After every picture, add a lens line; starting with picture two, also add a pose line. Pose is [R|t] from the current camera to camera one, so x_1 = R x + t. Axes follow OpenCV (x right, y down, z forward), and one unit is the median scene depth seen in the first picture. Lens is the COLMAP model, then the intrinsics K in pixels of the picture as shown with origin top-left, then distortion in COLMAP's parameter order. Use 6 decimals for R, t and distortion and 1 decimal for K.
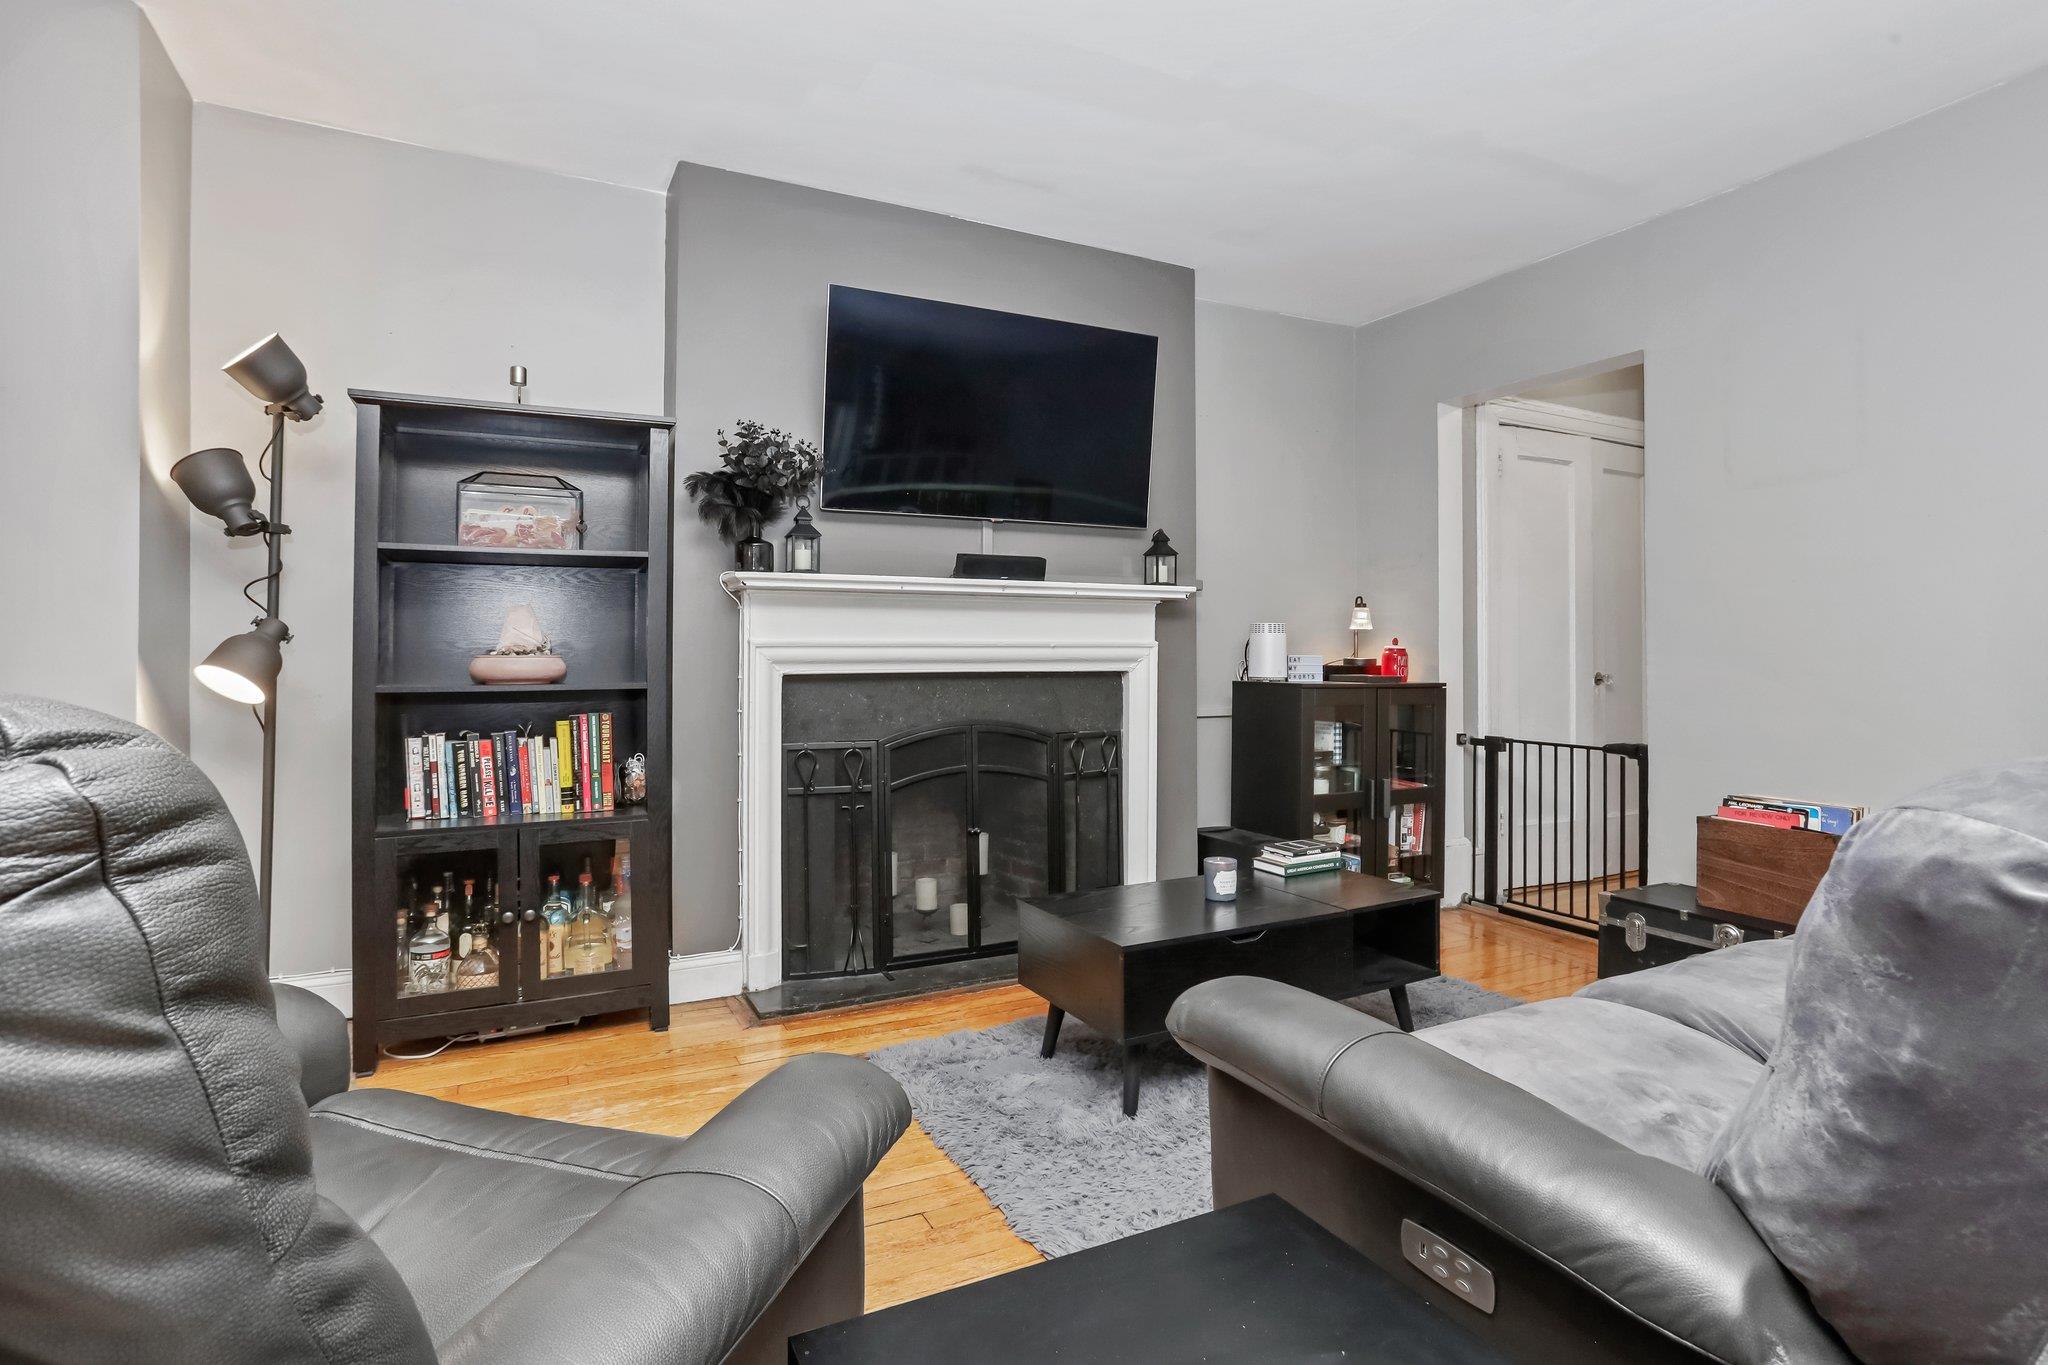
lens RADIAL K [[1004.7, 0, 1031.0], [0, 1004.7, 665.3], [0, 0, 1]] dist [-0.043570, 0.000857]
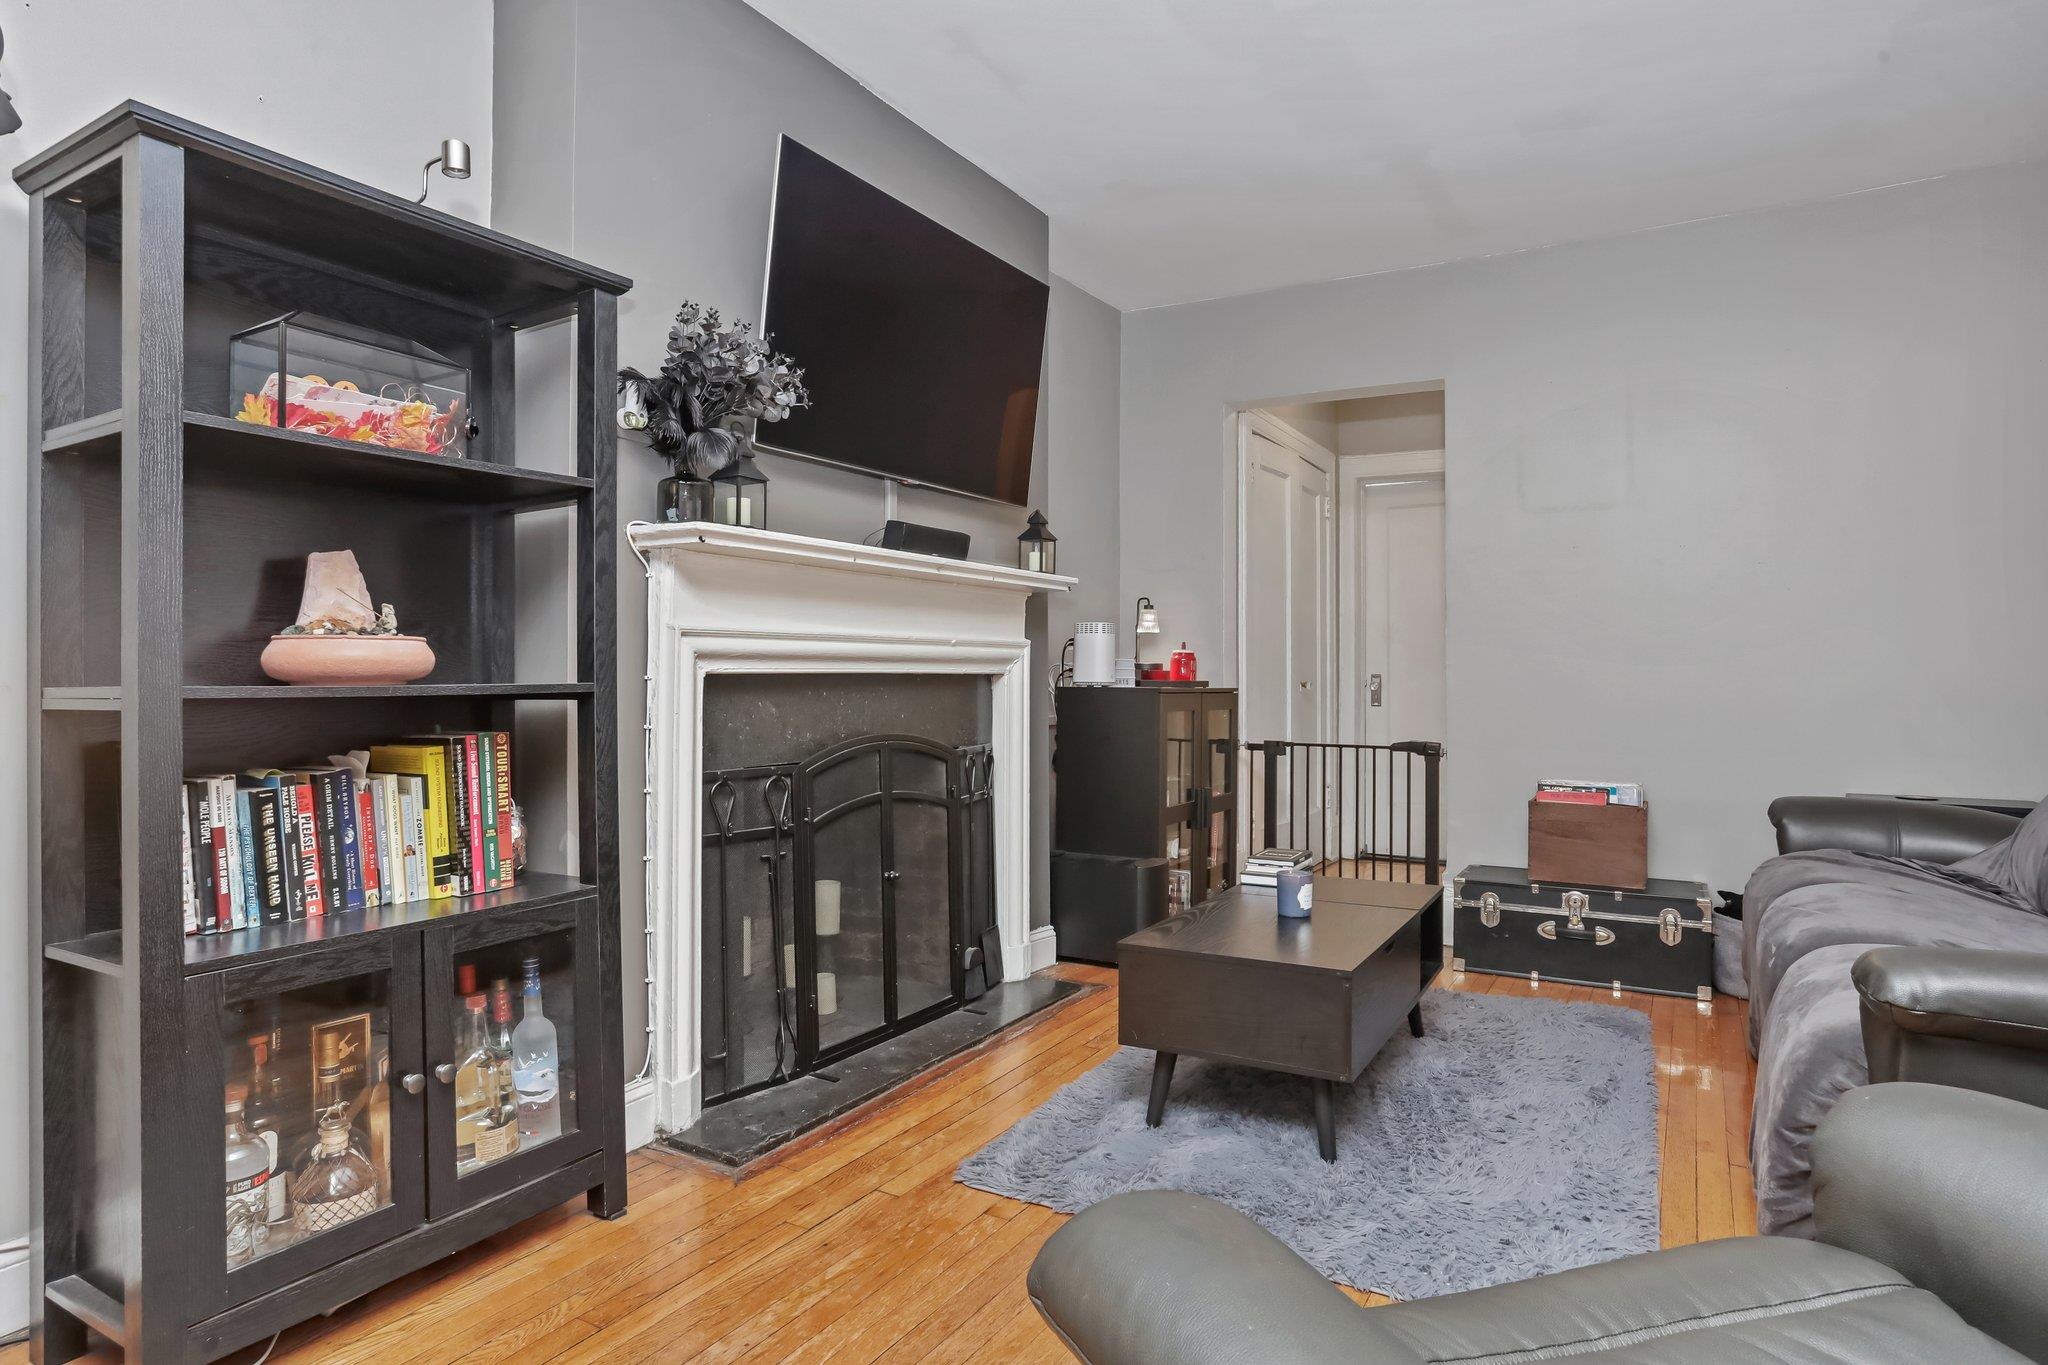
lens RADIAL K [[1153.7, 0, 1020.6], [0, 1153.7, 693.5], [0, 0, 1]] dist [-0.030208, 0.002069]
pose [[0.838966, -0.006598, 0.544145, -0.543984], [0.001990, 0.999957, 0.009057, 0.017850], [-0.544181, -0.006516, 0.838943, 0.222939]]
